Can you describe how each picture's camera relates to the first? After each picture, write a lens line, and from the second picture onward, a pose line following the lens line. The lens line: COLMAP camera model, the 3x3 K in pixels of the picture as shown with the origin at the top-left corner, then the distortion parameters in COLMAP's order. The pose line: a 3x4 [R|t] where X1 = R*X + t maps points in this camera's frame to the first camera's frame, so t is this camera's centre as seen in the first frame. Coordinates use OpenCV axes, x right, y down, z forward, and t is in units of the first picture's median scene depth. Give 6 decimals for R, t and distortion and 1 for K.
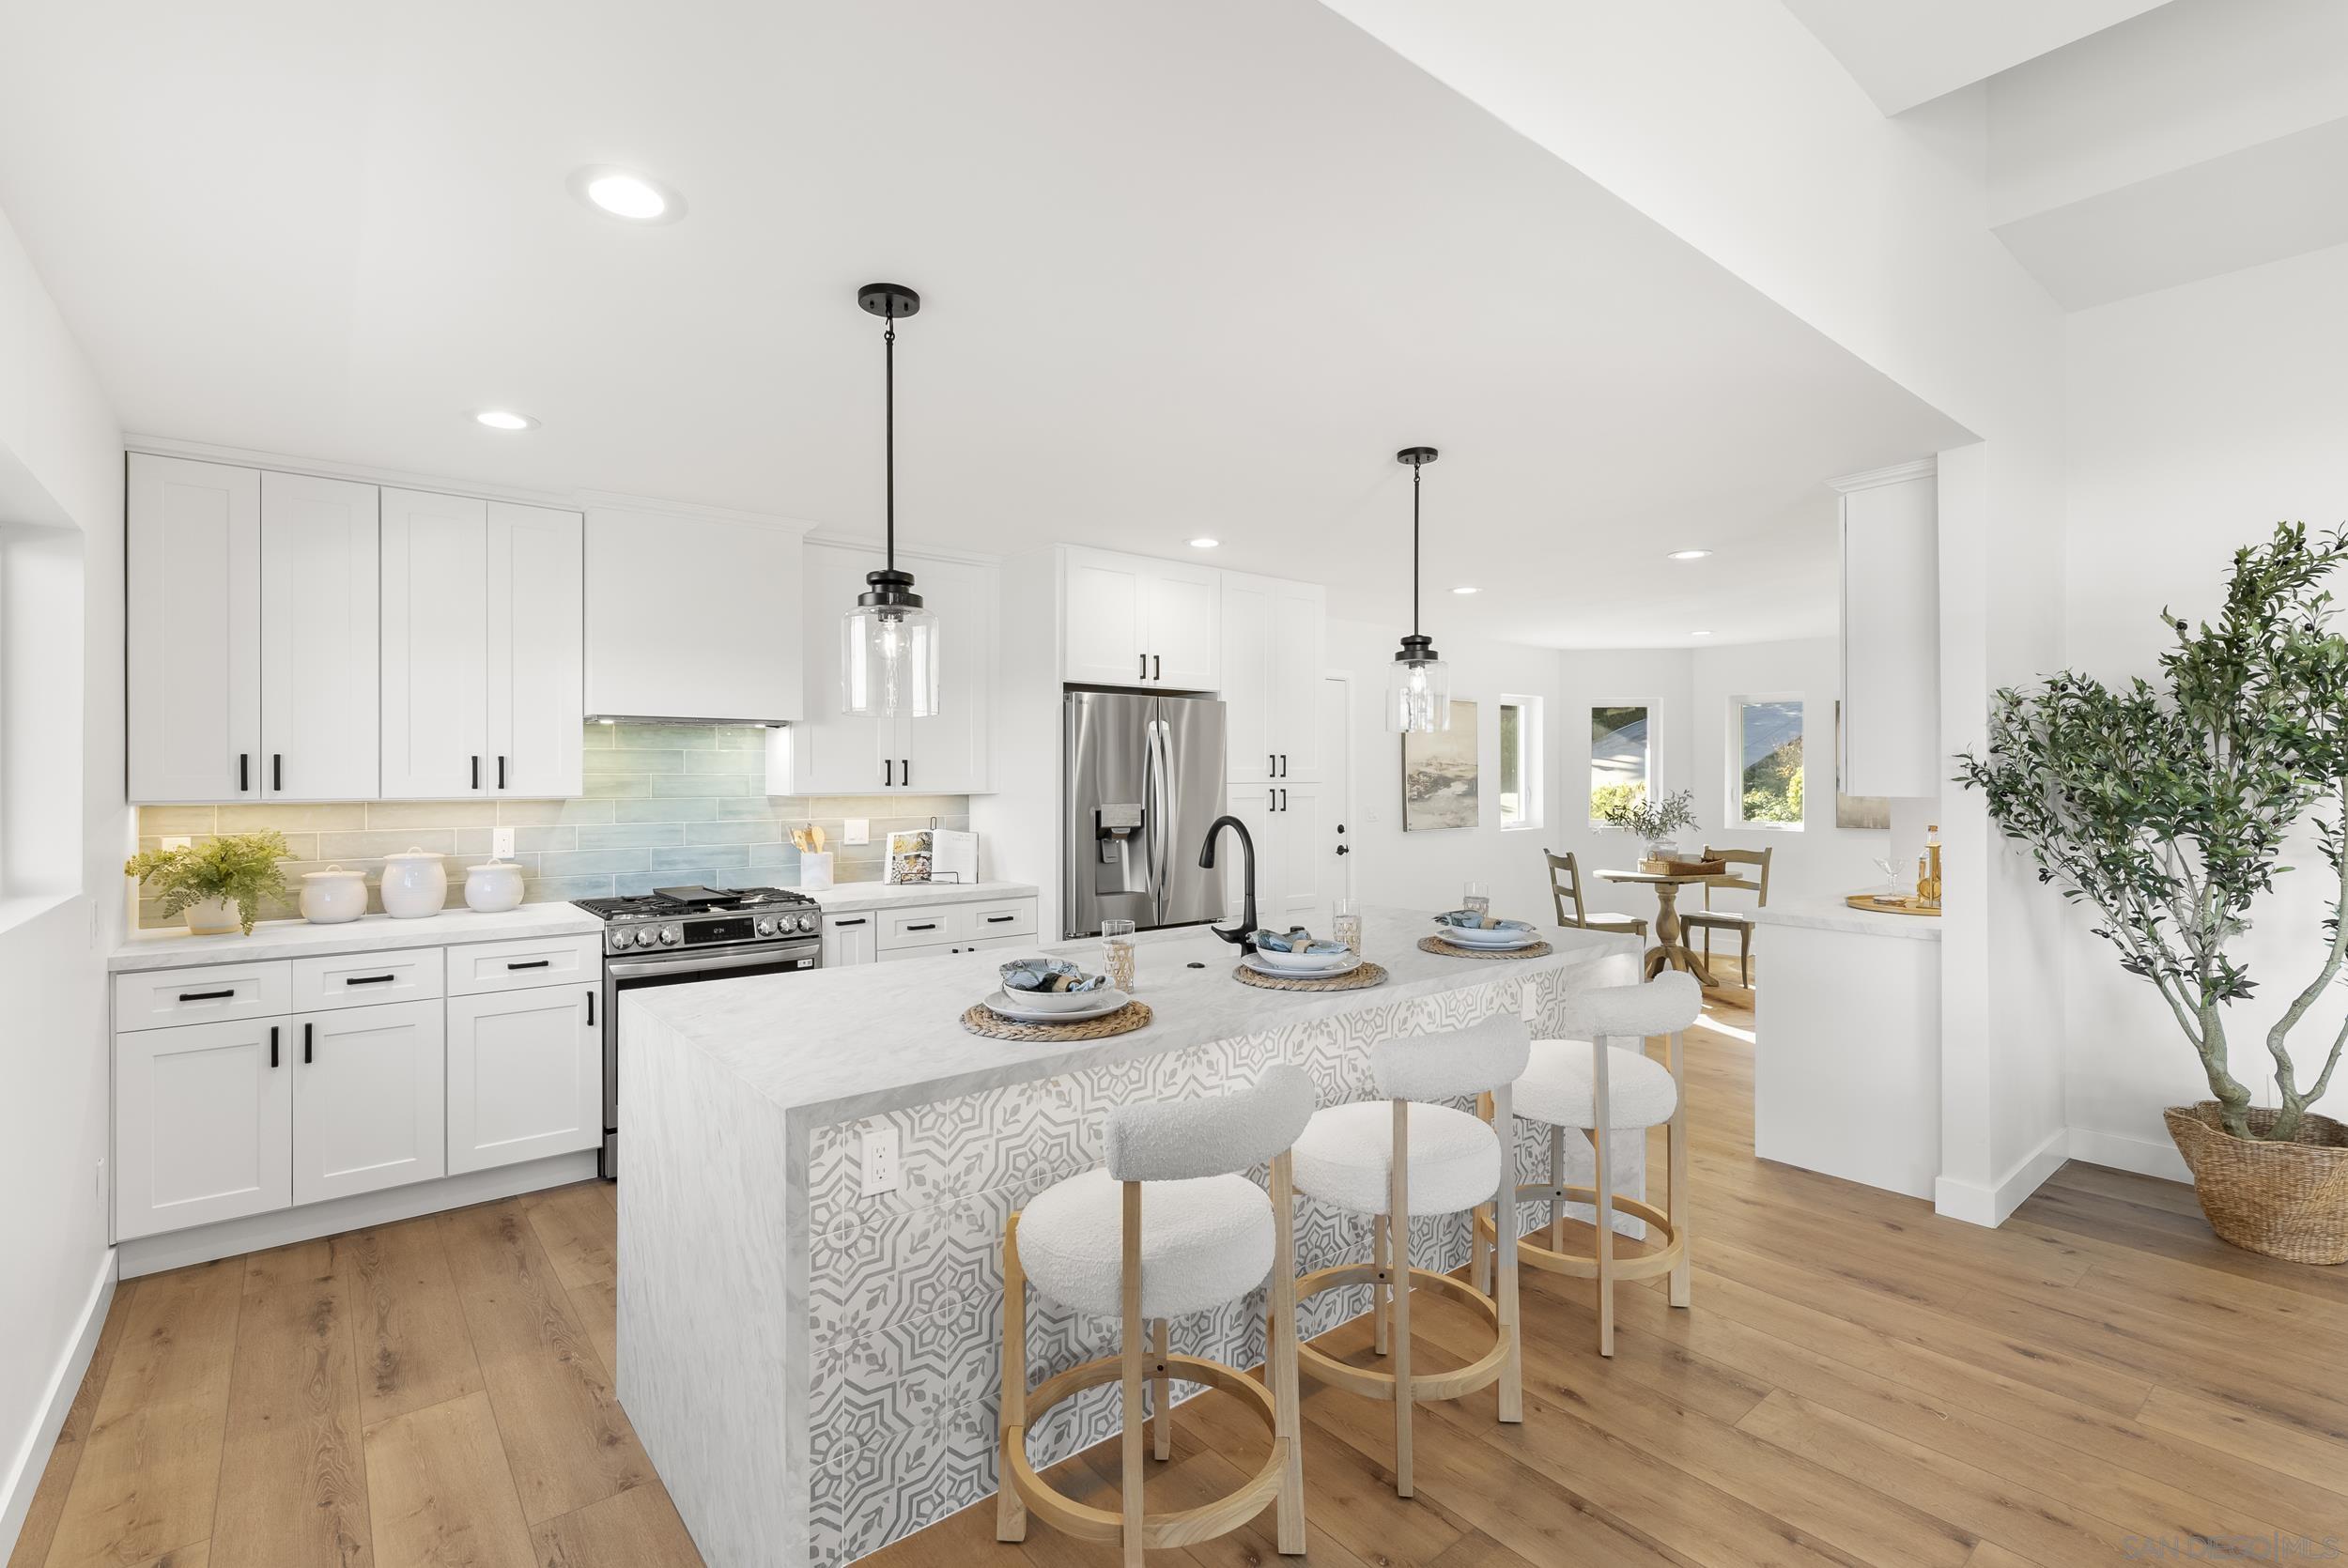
lens RADIAL K [[1075.7, 0, 1169.6], [0, 1075.7, 770.7], [0, 0, 1]] dist [-0.004189, -0.001352]
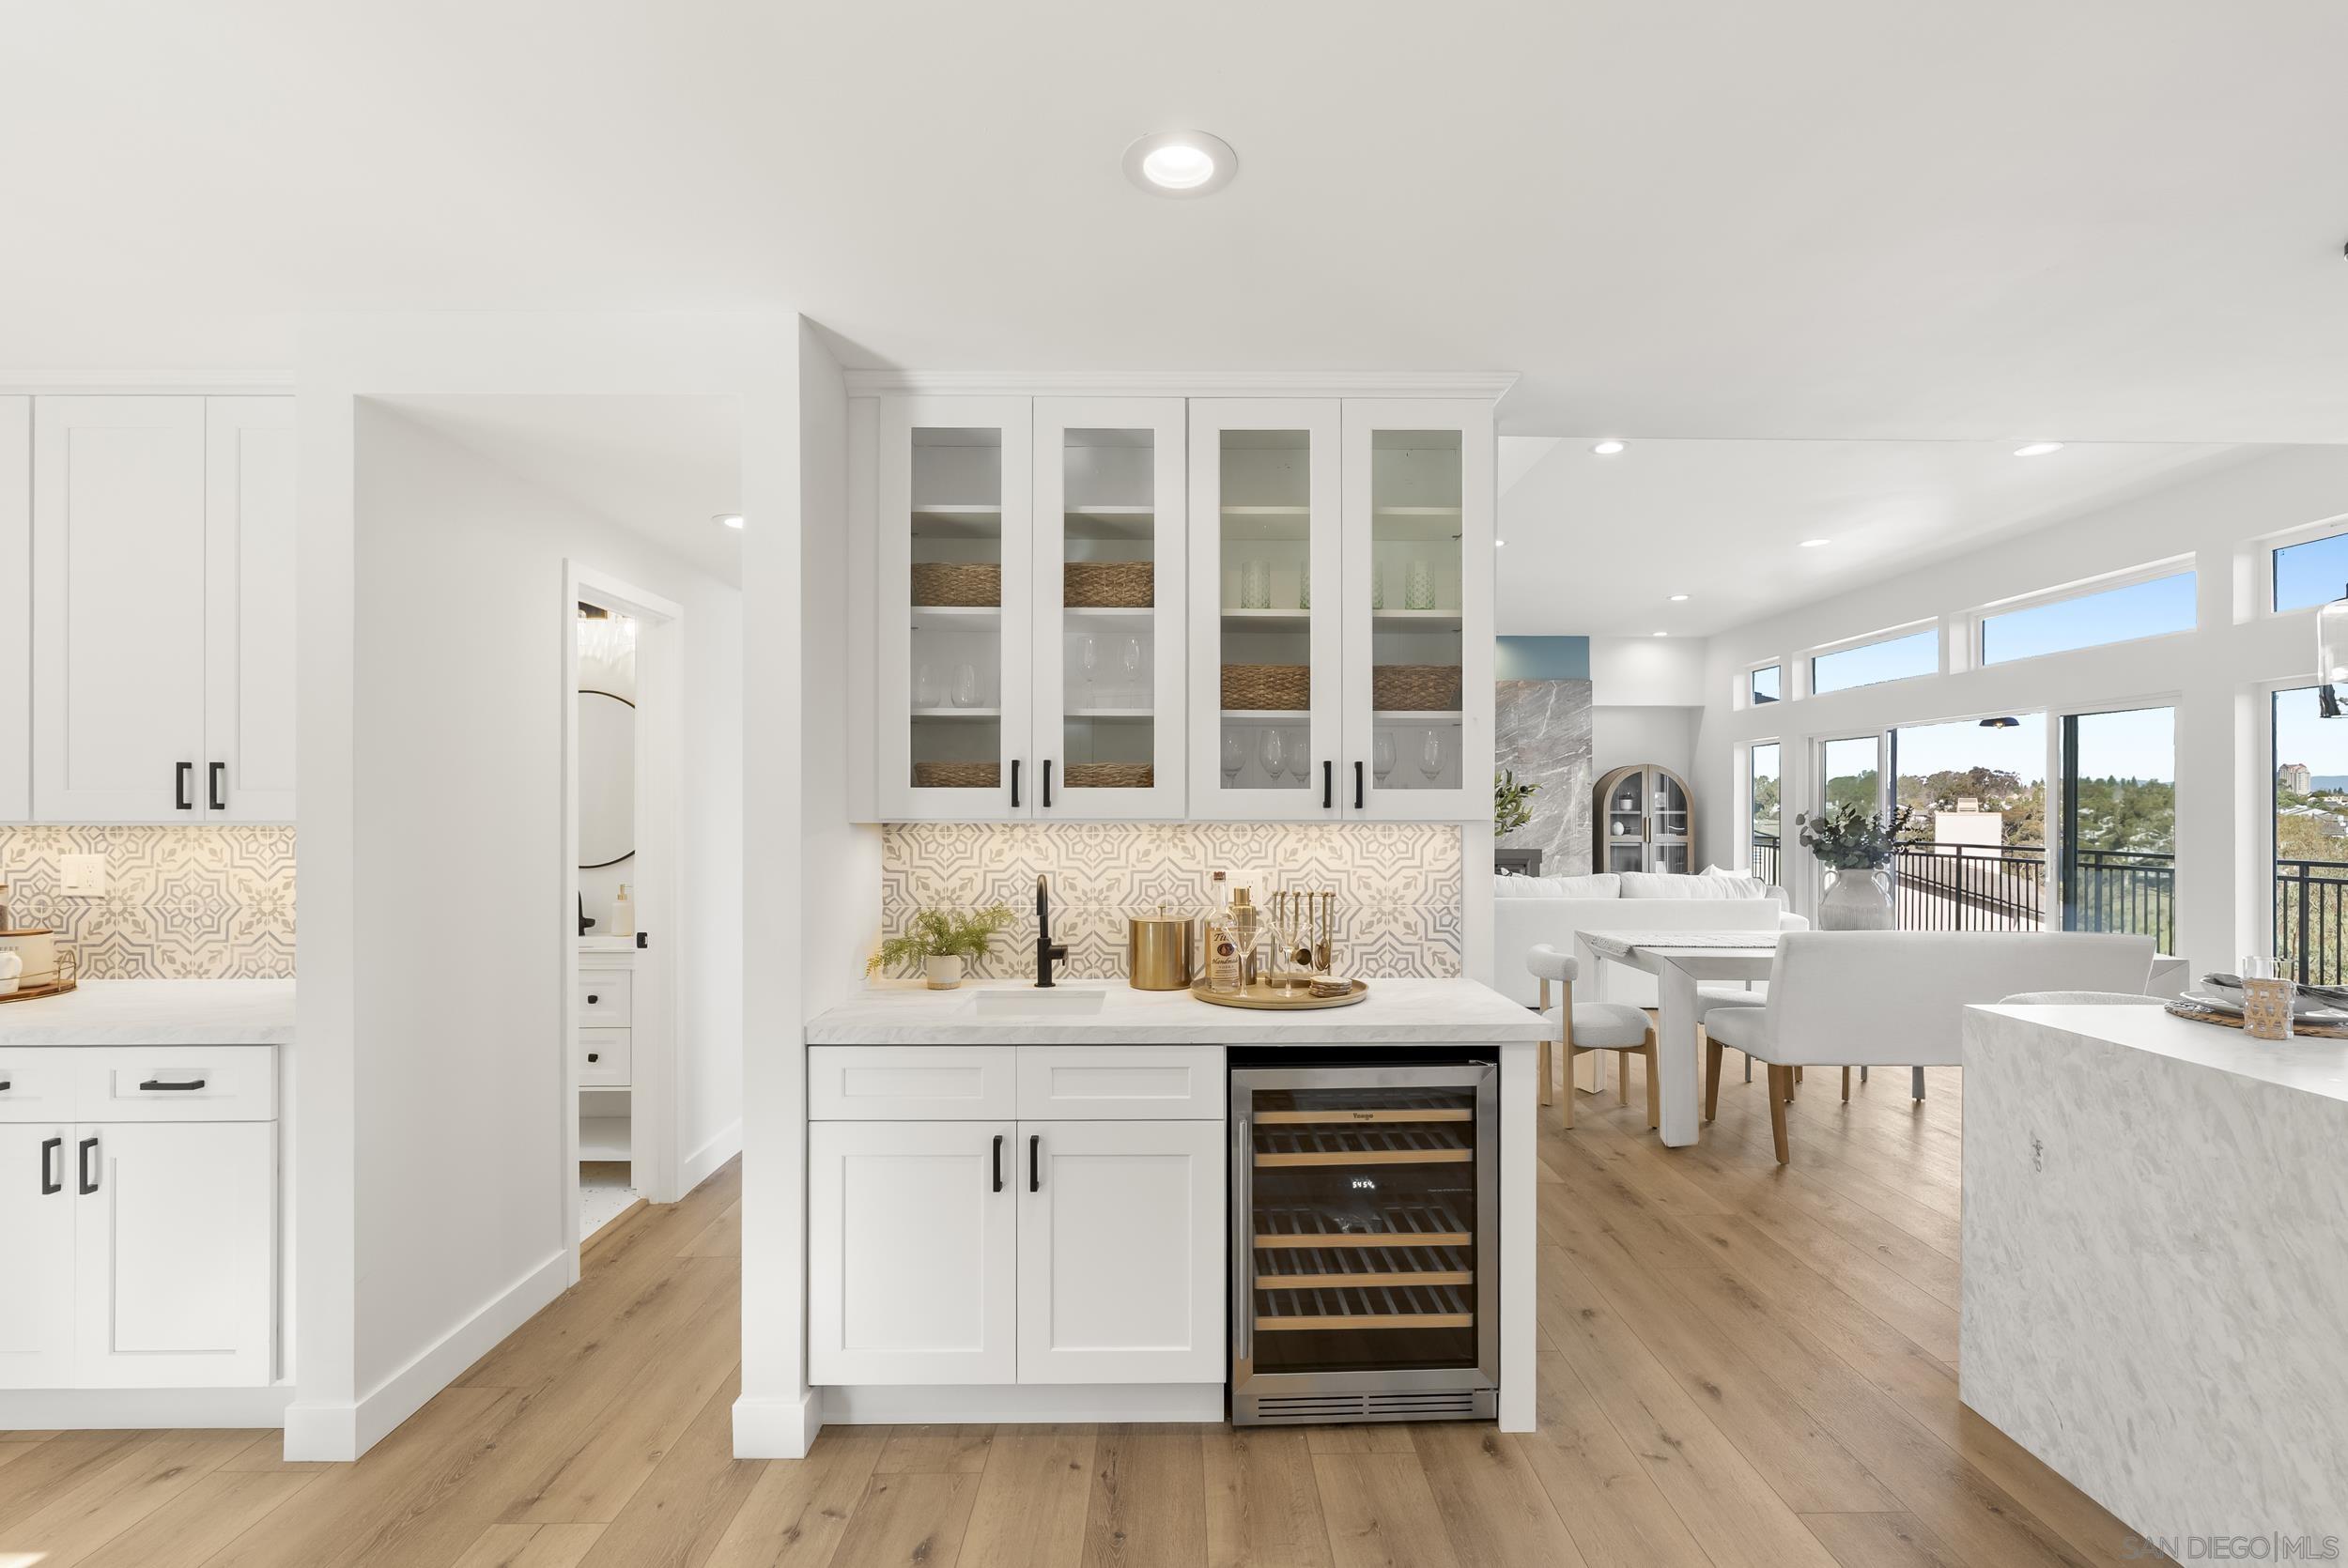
lens RADIAL K [[1075.7, 0, 1180.8], [0, 1075.7, 801.3], [0, 0, 1]] dist [-0.004189, -0.001352]
pose [[-0.784796, 0.004485, 0.619738, 0.174389], [-0.001742, 0.999954, -0.009441, 0.007455], [-0.619752, -0.008489, -0.784752, 0.840415]]
